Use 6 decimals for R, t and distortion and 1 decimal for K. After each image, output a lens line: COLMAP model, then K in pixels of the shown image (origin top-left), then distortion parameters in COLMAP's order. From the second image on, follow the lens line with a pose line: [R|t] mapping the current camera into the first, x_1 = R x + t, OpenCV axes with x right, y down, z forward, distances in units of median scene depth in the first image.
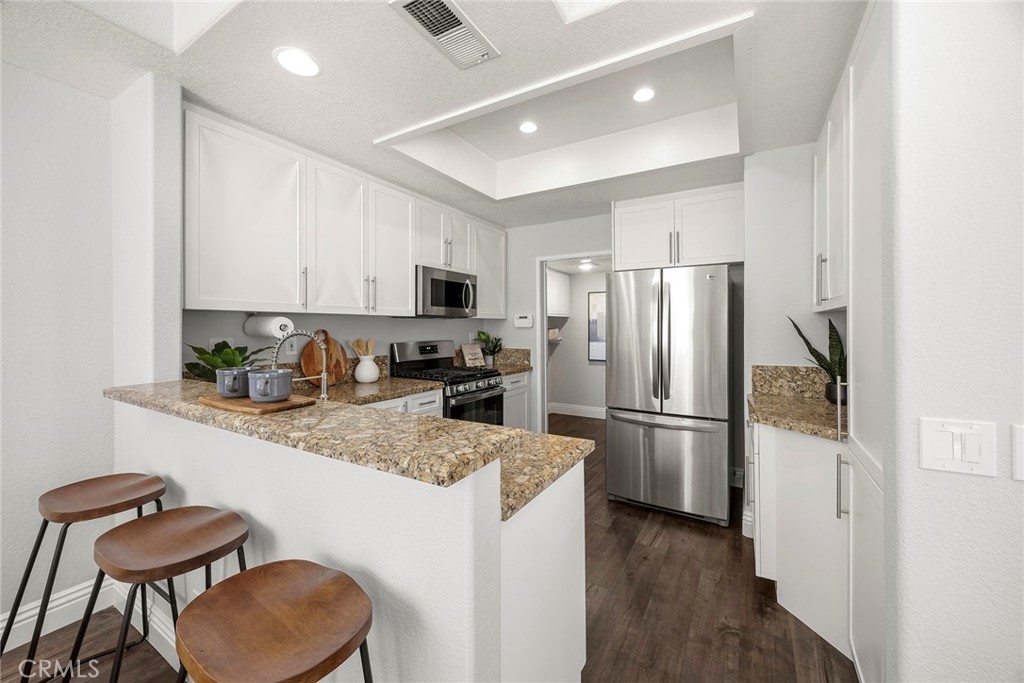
lens RADIAL K [[395.6, 0, 516.1], [0, 395.6, 337.9], [0, 0, 1]] dist [-0.000922, -0.000119]
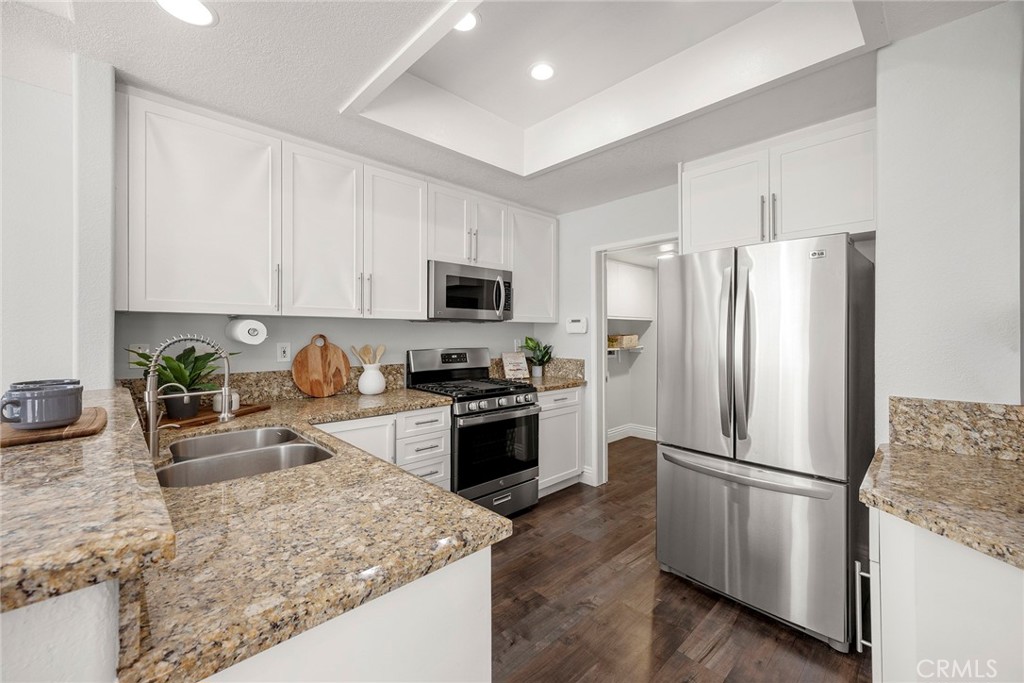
lens RADIAL K [[413.0, 0, 512.0], [0, 413.0, 341.5], [0, 0, 1]] dist [0.006001, -0.000060]
pose [[0.960844, 0.008916, -0.276948, 0.174640], [-0.010853, 0.999926, -0.005463, -0.003753], [0.276879, 0.008255, 0.960869, 0.187044]]
